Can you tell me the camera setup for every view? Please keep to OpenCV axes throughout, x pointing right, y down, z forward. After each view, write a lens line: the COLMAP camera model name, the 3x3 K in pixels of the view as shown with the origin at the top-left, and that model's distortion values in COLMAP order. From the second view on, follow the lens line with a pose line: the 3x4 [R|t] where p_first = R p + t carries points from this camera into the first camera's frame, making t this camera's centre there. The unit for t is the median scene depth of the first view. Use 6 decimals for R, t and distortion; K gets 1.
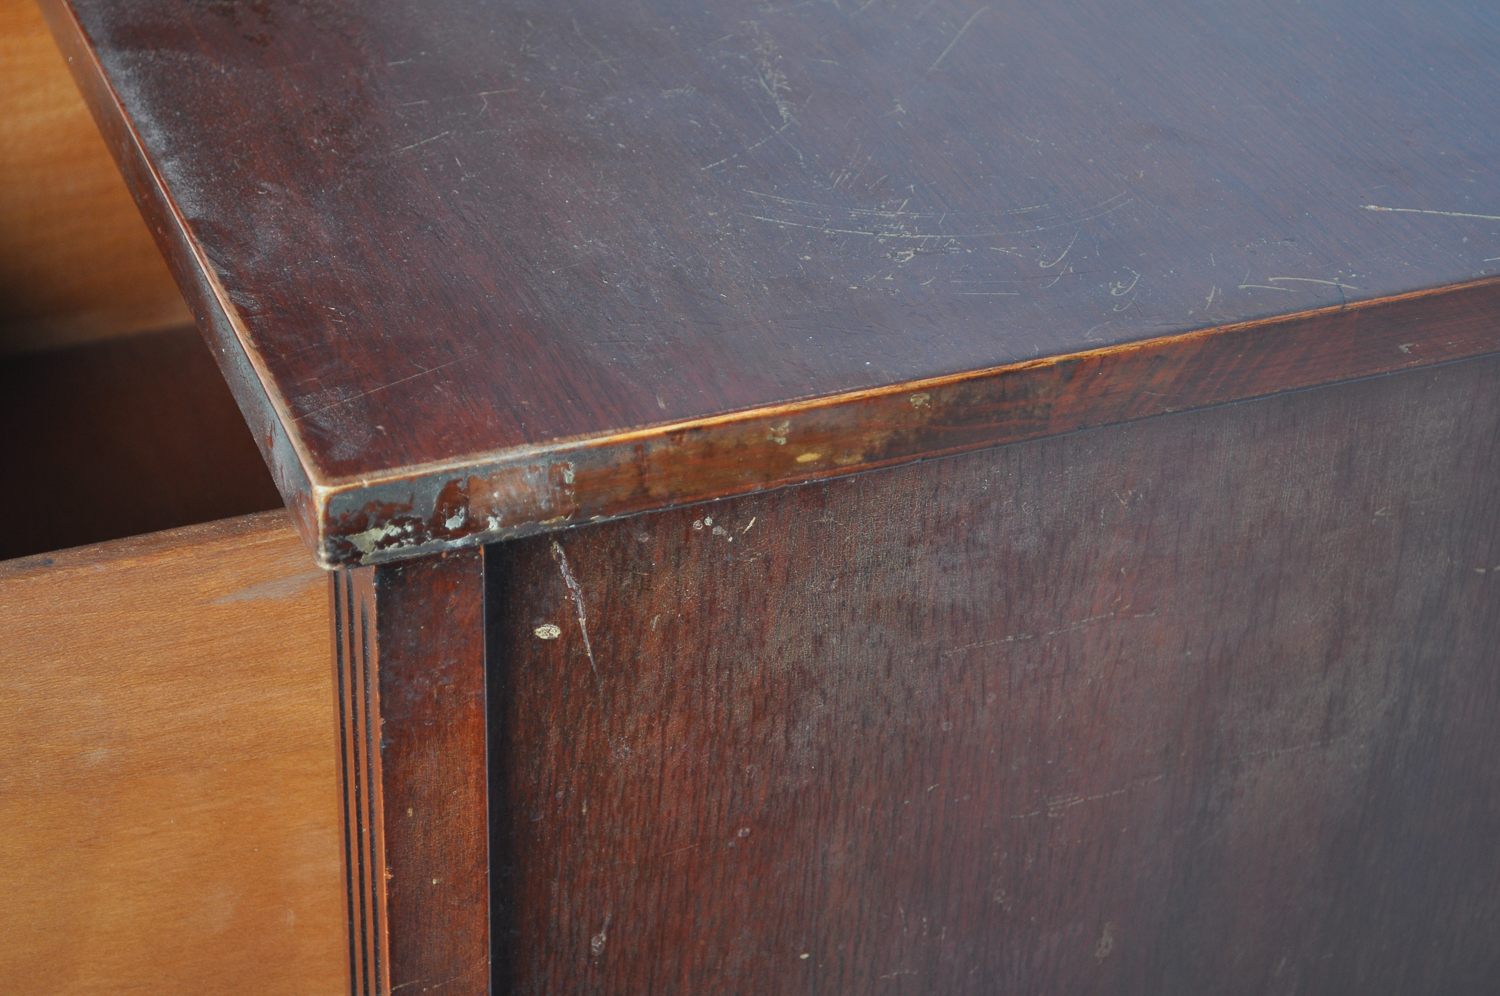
lens RADIAL K [[3398.5, 0, 749.9], [0, 3398.5, 492.3], [0, 0, 1]] dist [-0.013452, 0.000000]
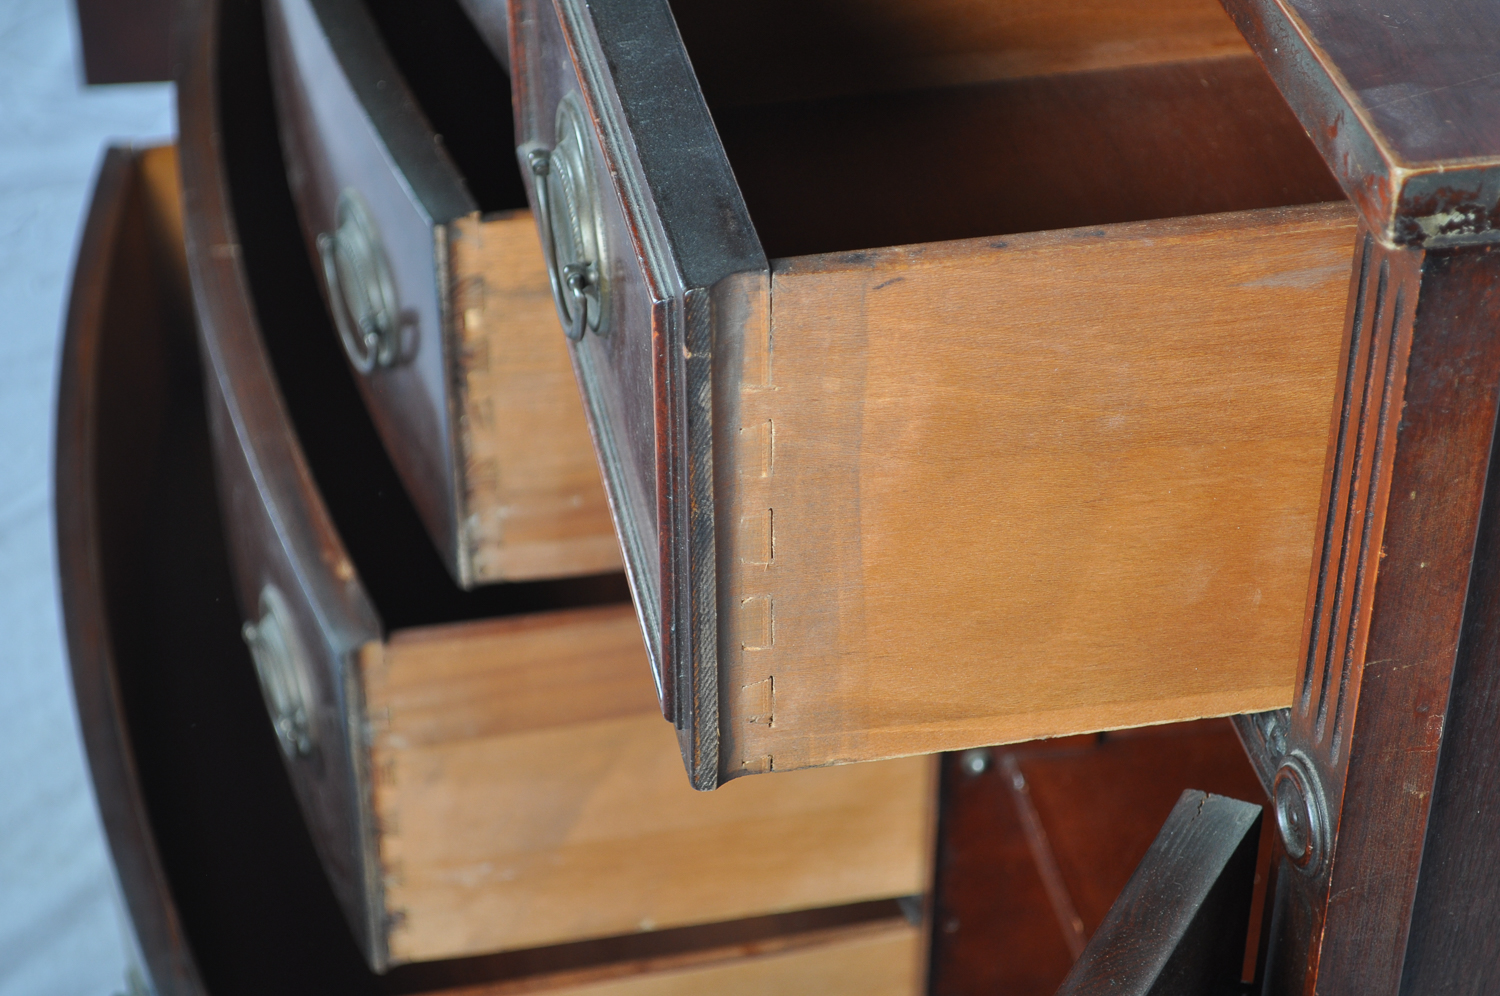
lens RADIAL K [[3398.5, 0, 746.9], [0, 3398.5, 499.2], [0, 0, 1]] dist [-0.013452, 0.000000]
pose [[0.983303, 0.087385, -0.159620, -0.130812], [-0.081325, 0.995711, 0.044122, 0.063145], [0.162791, -0.030404, 0.986192, -0.084058]]
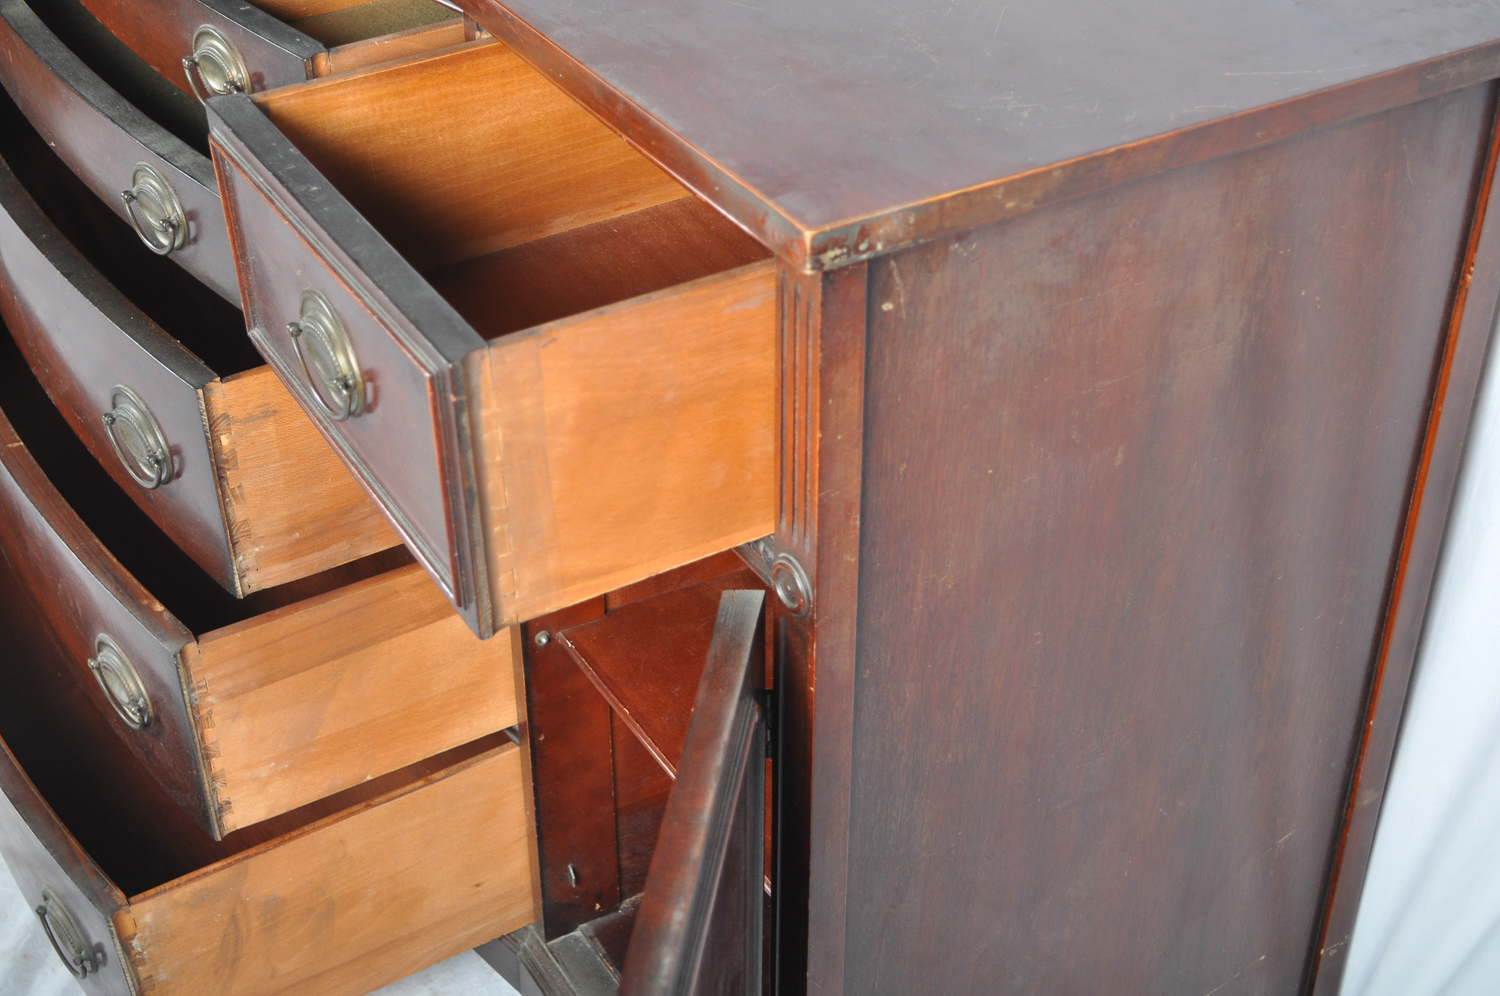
lens RADIAL K [[2153.4, 0, 751.5], [0, 2153.4, 498.0], [0, 0, 1]] dist [-0.020786, 0.000000]
pose [[0.987085, -0.118793, 0.107476, -0.286133], [0.116634, 0.992830, 0.026185, 0.108942], [-0.109816, -0.013312, 0.993863, -0.292292]]
